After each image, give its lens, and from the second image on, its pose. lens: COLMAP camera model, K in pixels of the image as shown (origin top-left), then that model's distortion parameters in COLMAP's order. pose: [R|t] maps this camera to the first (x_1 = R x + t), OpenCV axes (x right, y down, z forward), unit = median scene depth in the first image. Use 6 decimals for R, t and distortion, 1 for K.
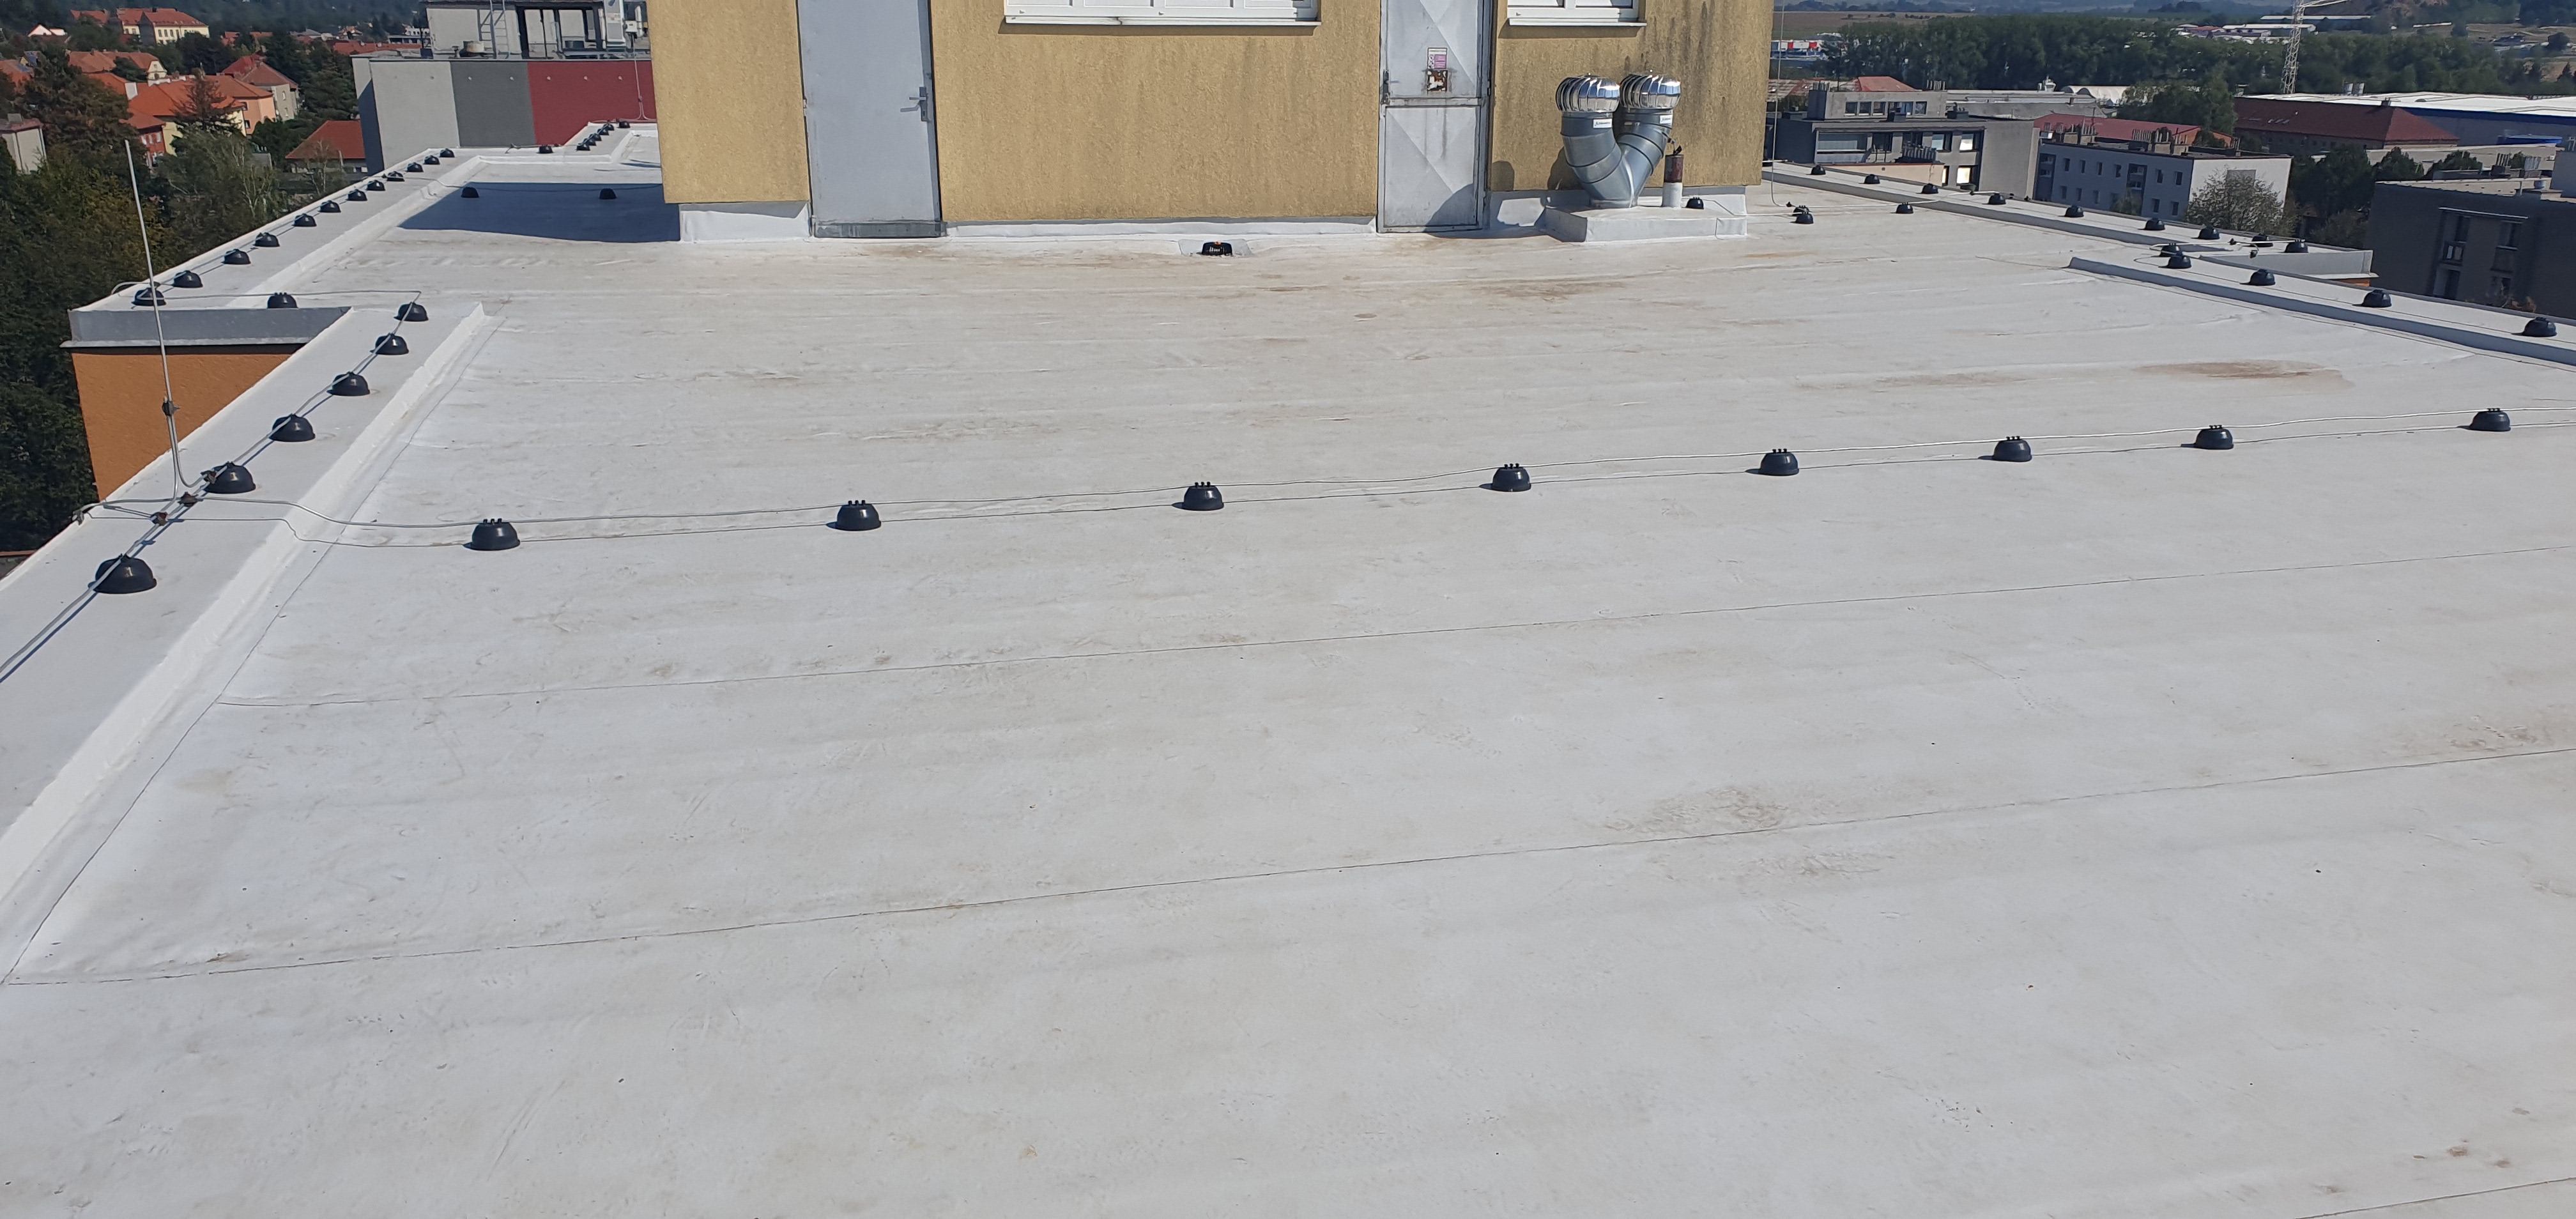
lens RADIAL K [[2021.5, 0, 1293.3], [0, 2021.5, 514.8], [0, 0, 1]] dist [-0.009123, 0.075477]
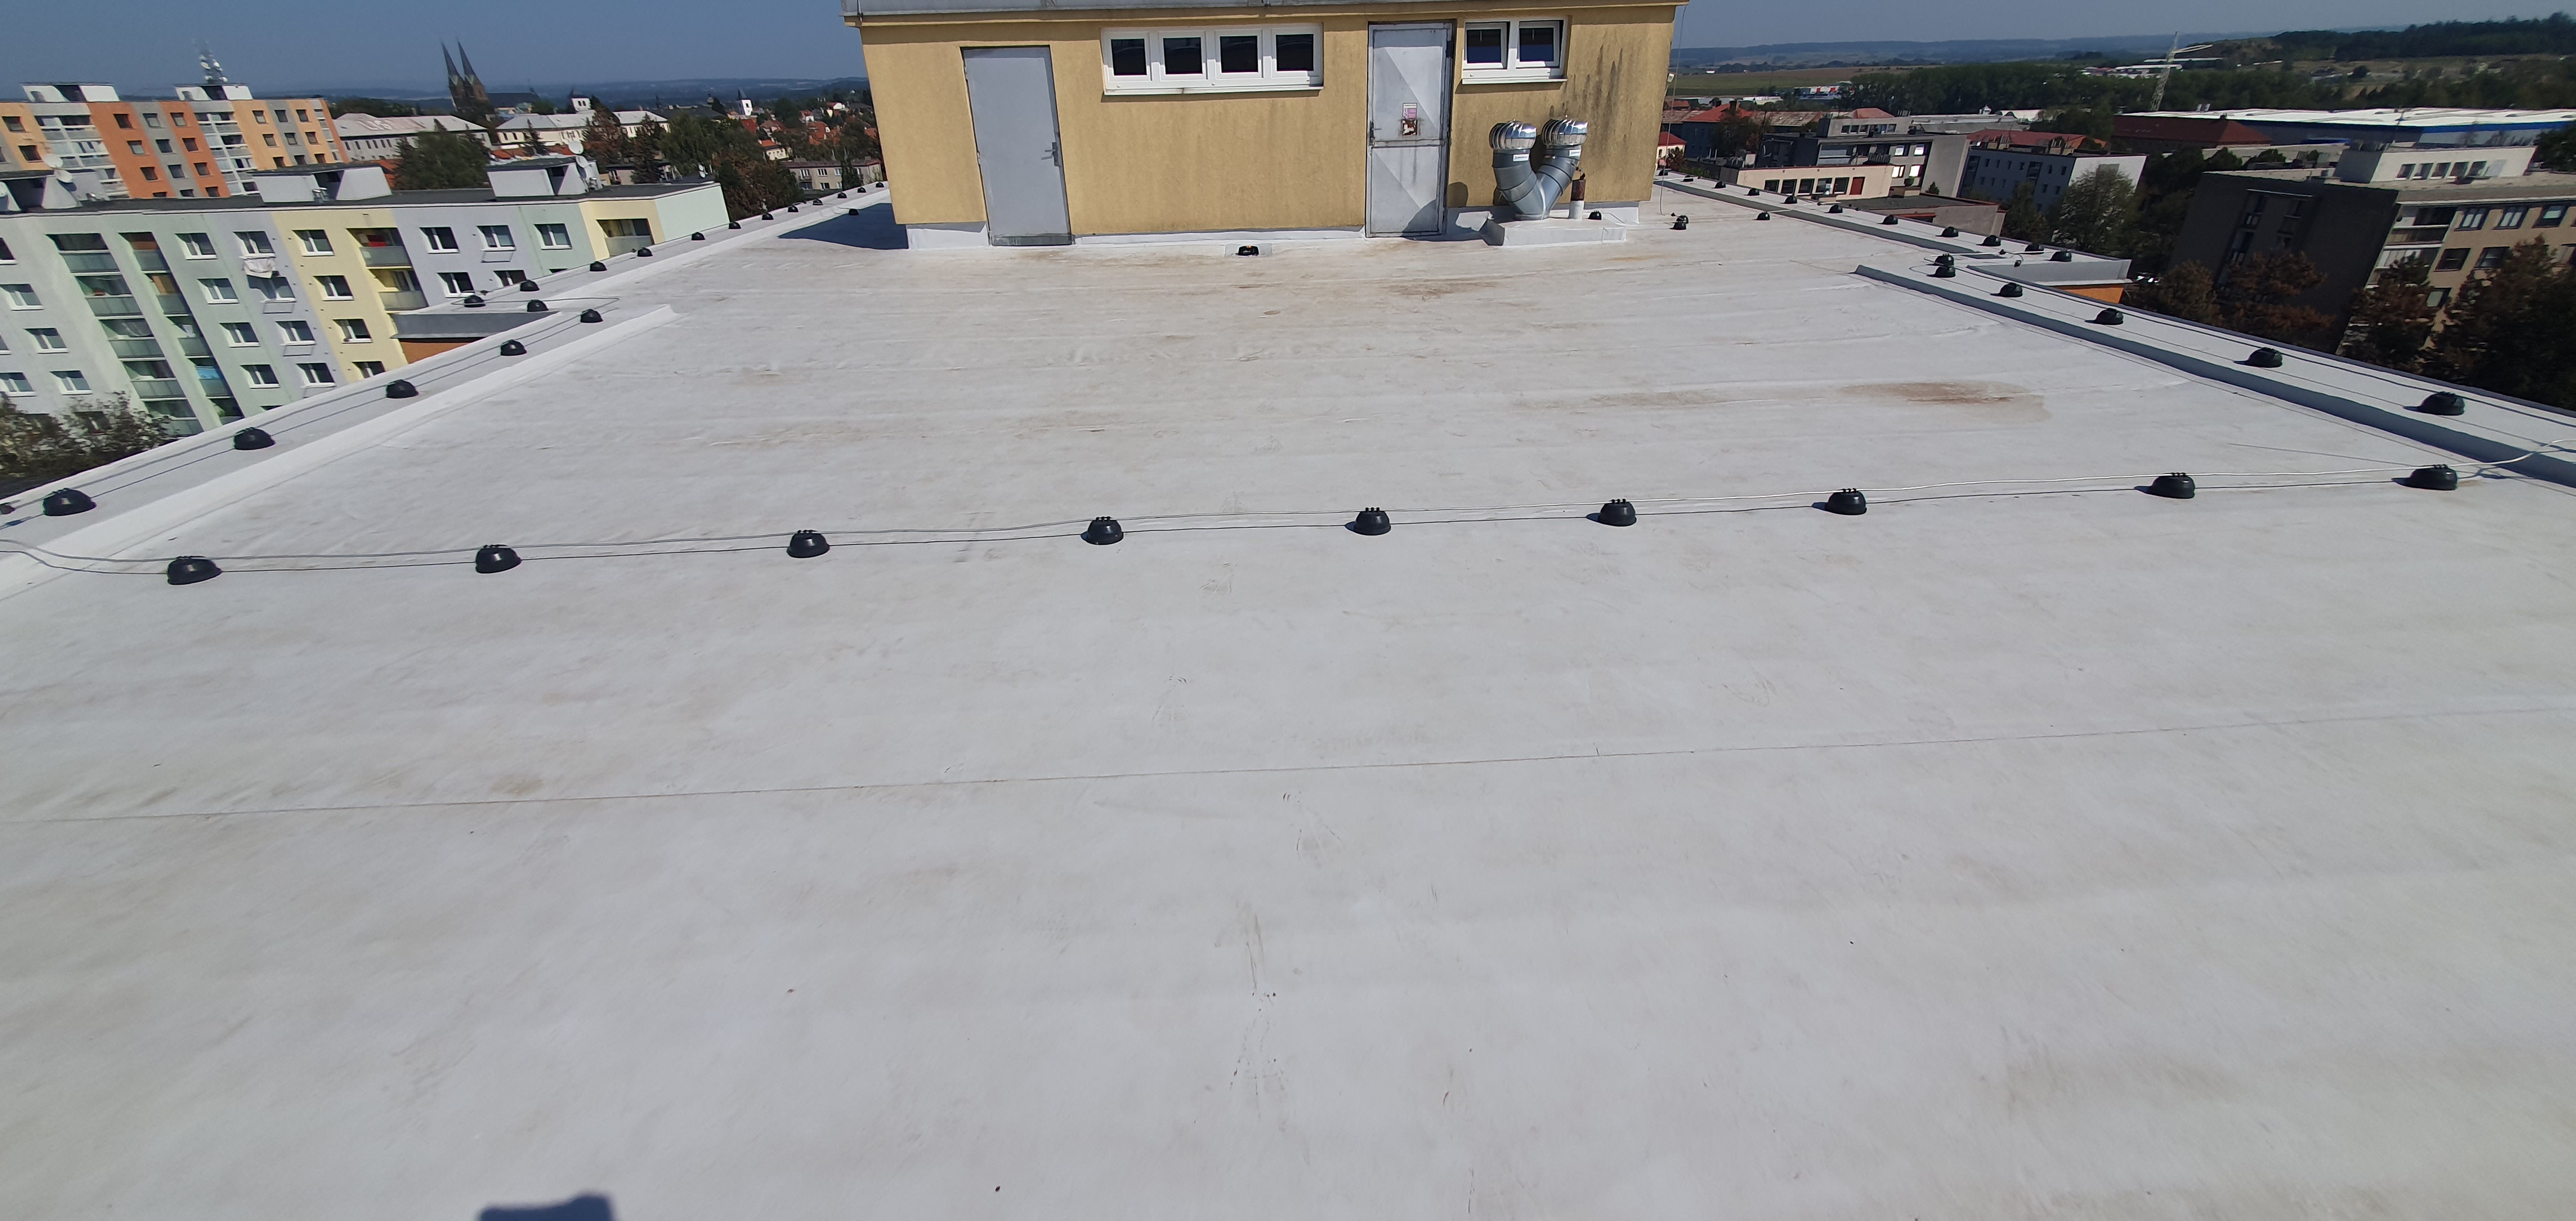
lens RADIAL K [[943.7, 0, 1361.5], [0, 943.7, 516.0], [0, 0, 1]] dist [0.003519, -0.000028]
pose [[0.975107, 0.061247, -0.213108, 0.185267], [-0.021020, 0.982299, 0.186136, -0.065056], [0.220736, -0.177023, 0.959134, 0.287727]]
